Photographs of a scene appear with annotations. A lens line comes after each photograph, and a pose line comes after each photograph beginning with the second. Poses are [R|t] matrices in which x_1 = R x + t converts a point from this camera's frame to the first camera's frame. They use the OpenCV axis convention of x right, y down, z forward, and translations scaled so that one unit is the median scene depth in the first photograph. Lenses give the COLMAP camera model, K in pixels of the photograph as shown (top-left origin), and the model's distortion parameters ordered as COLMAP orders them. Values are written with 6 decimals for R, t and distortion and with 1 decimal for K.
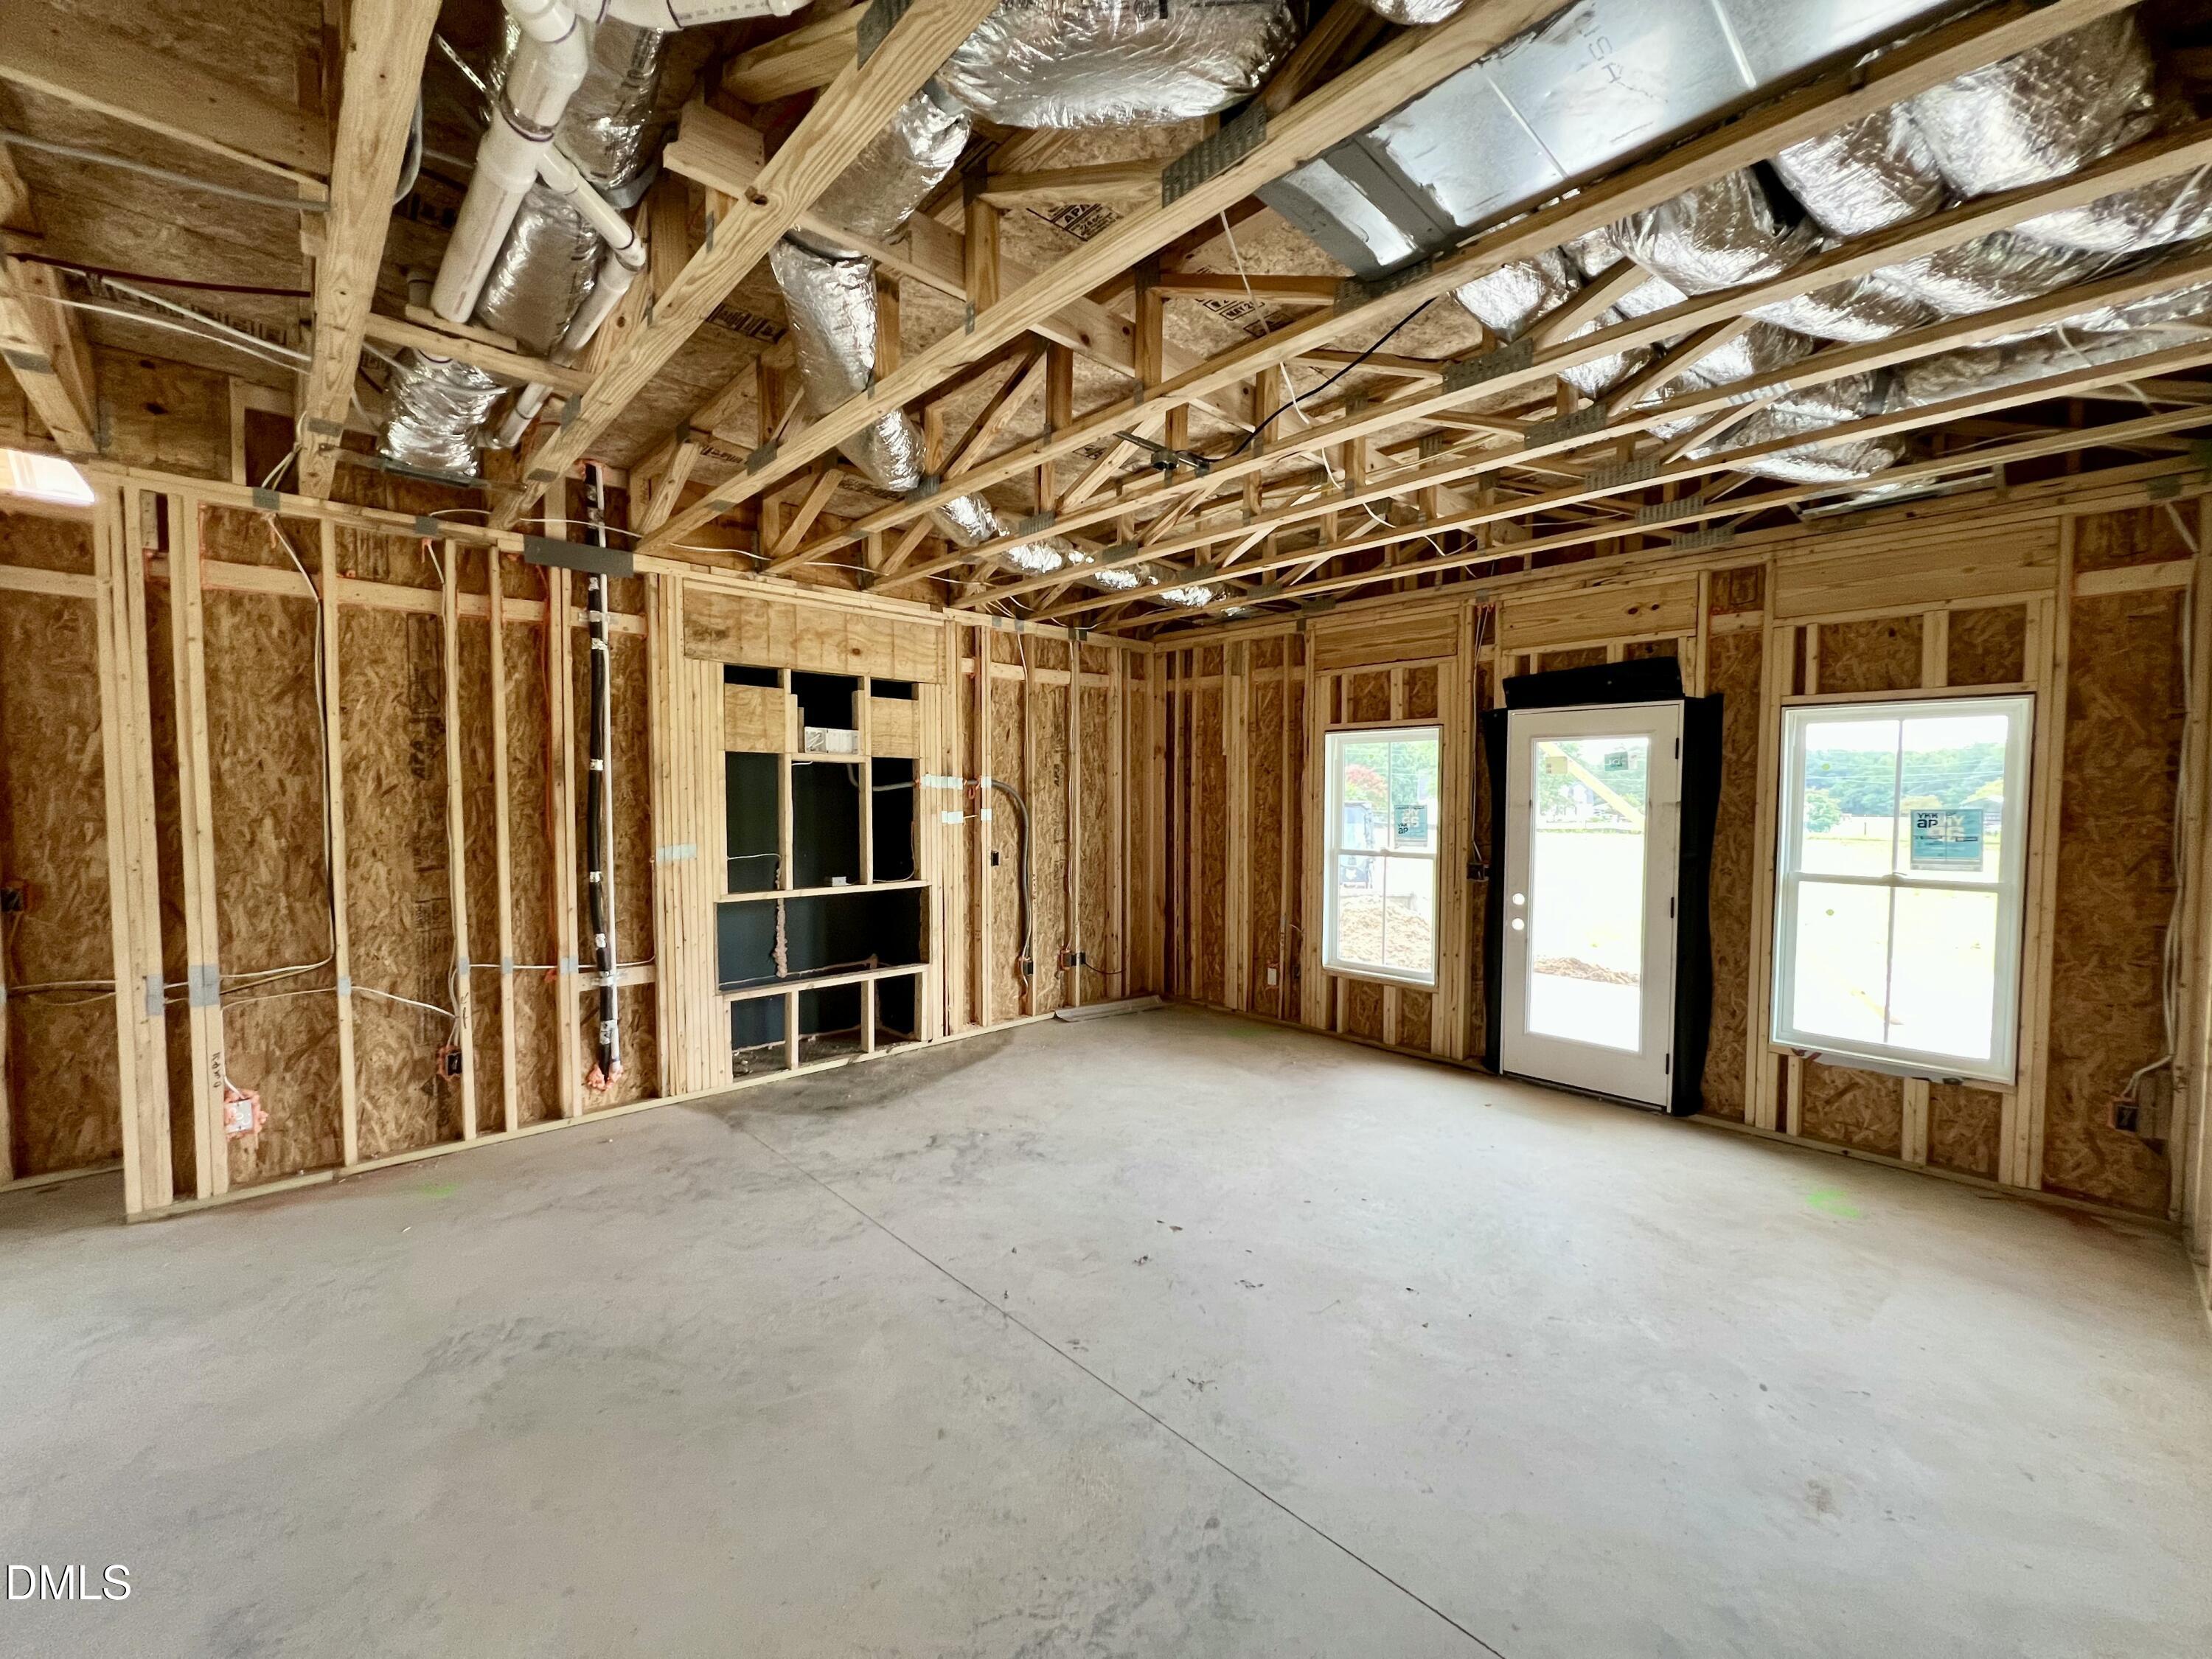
lens RADIAL K [[887.7, 0, 1104.3], [0, 887.7, 832.7], [0, 0, 1]] dist [-0.001523, 0.000030]
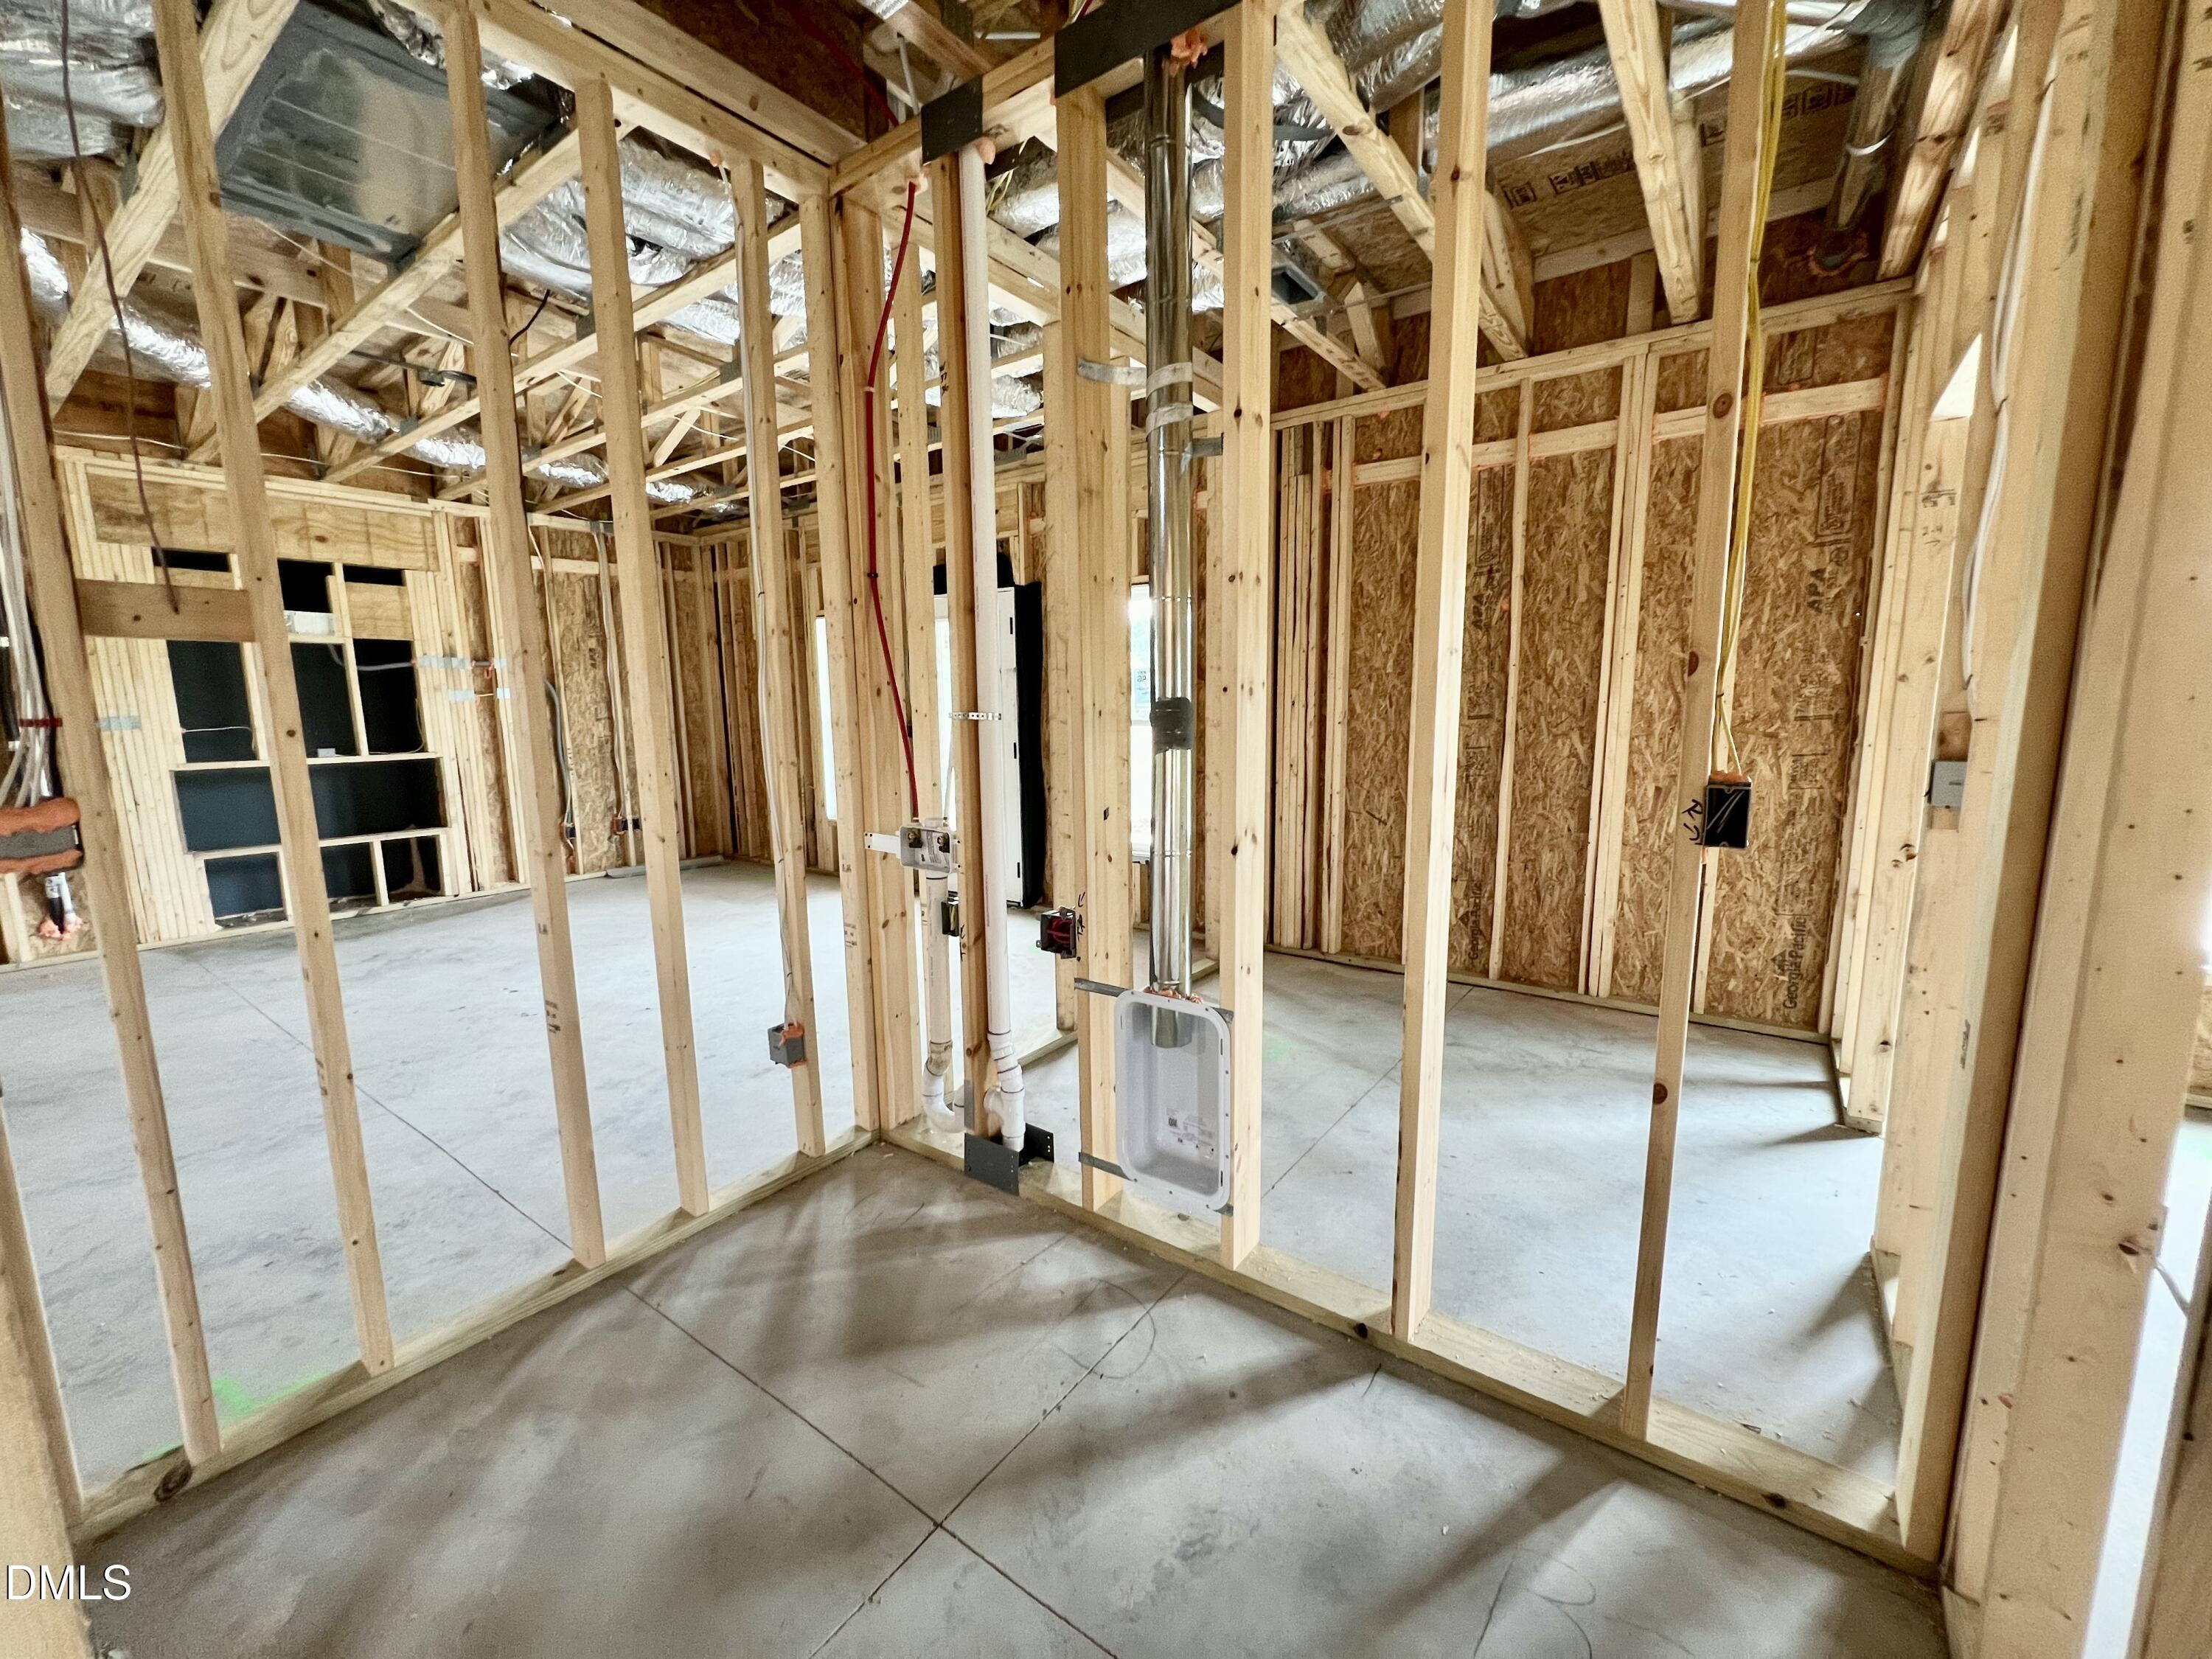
lens RADIAL K [[887.7, 0, 1104.3], [0, 887.7, 832.7], [0, 0, 1]] dist [-0.001523, 0.000030]
pose [[0.983540, -0.041850, 0.175779, 0.474249], [0.023351, 0.994090, 0.106020, 0.062114], [-0.179177, -0.100170, 0.978704, -0.273749]]
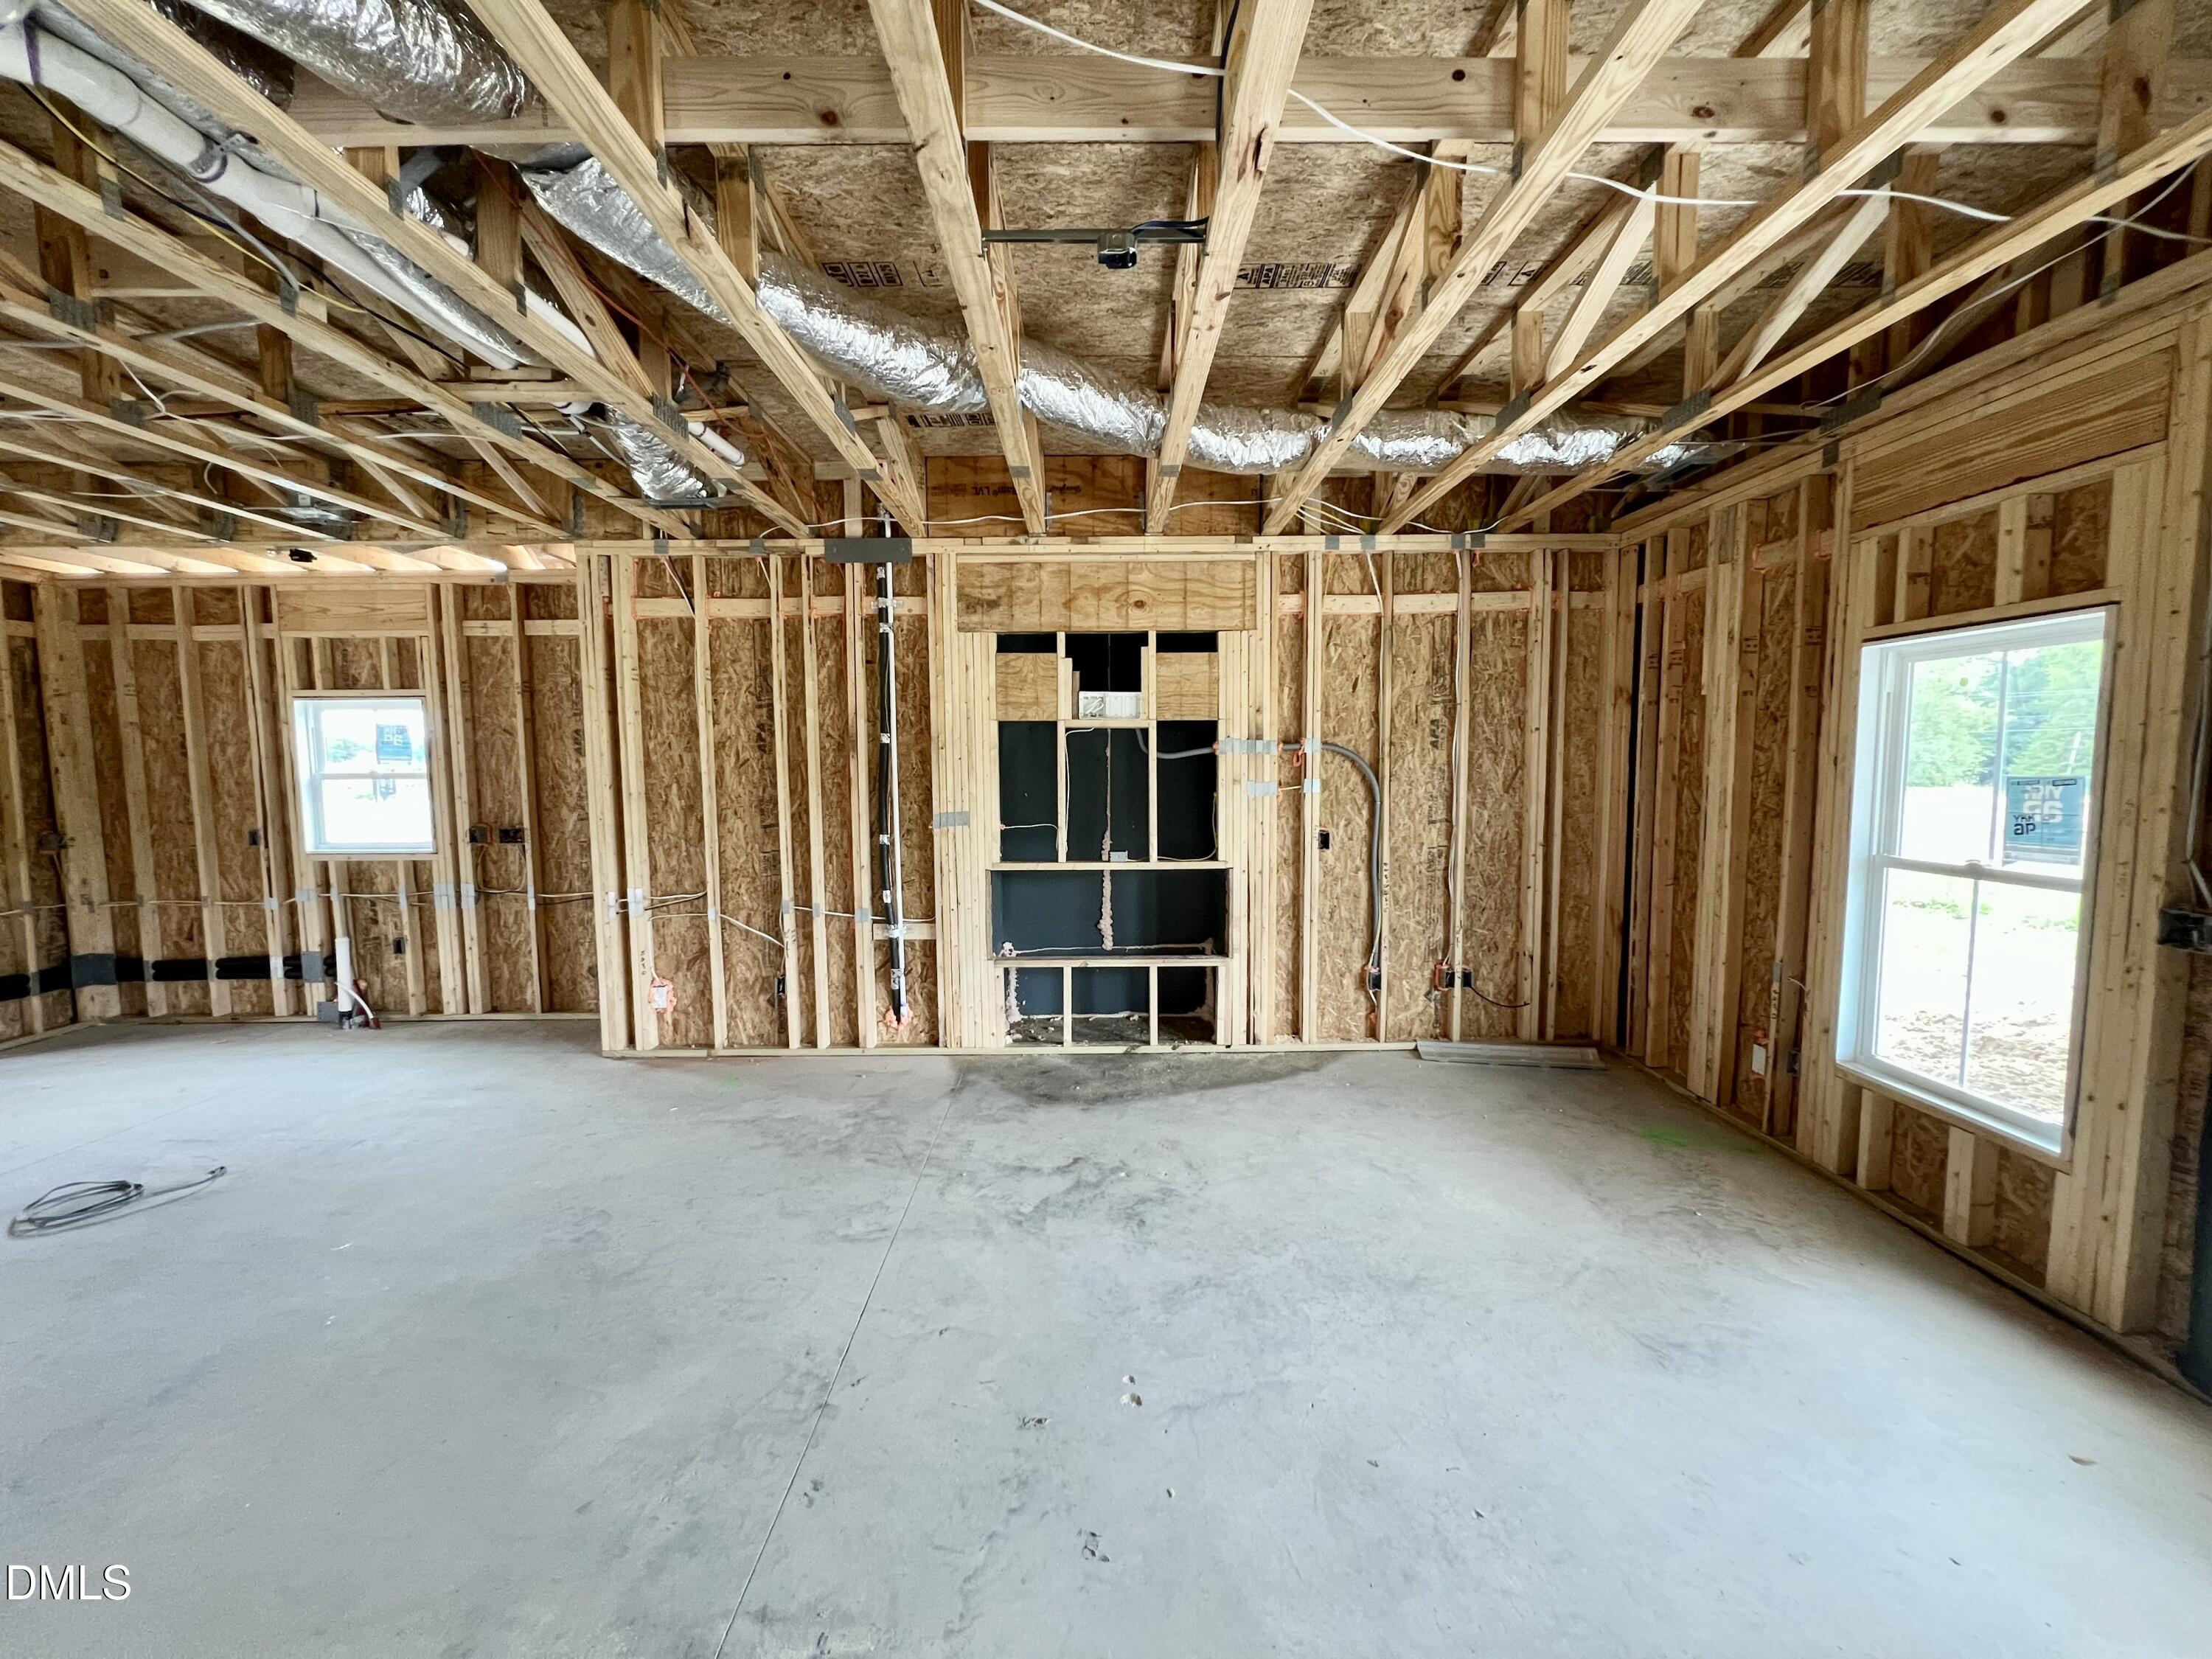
lens RADIAL K [[887.7, 0, 1104.3], [0, 887.7, 832.7], [0, 0, 1]] dist [-0.001523, 0.000030]
pose [[0.730193, 0.048523, -0.681516, 0.335886], [-0.020069, 0.998568, 0.049594, -0.016554], [0.682946, -0.022536, 0.730121, 0.326163]]
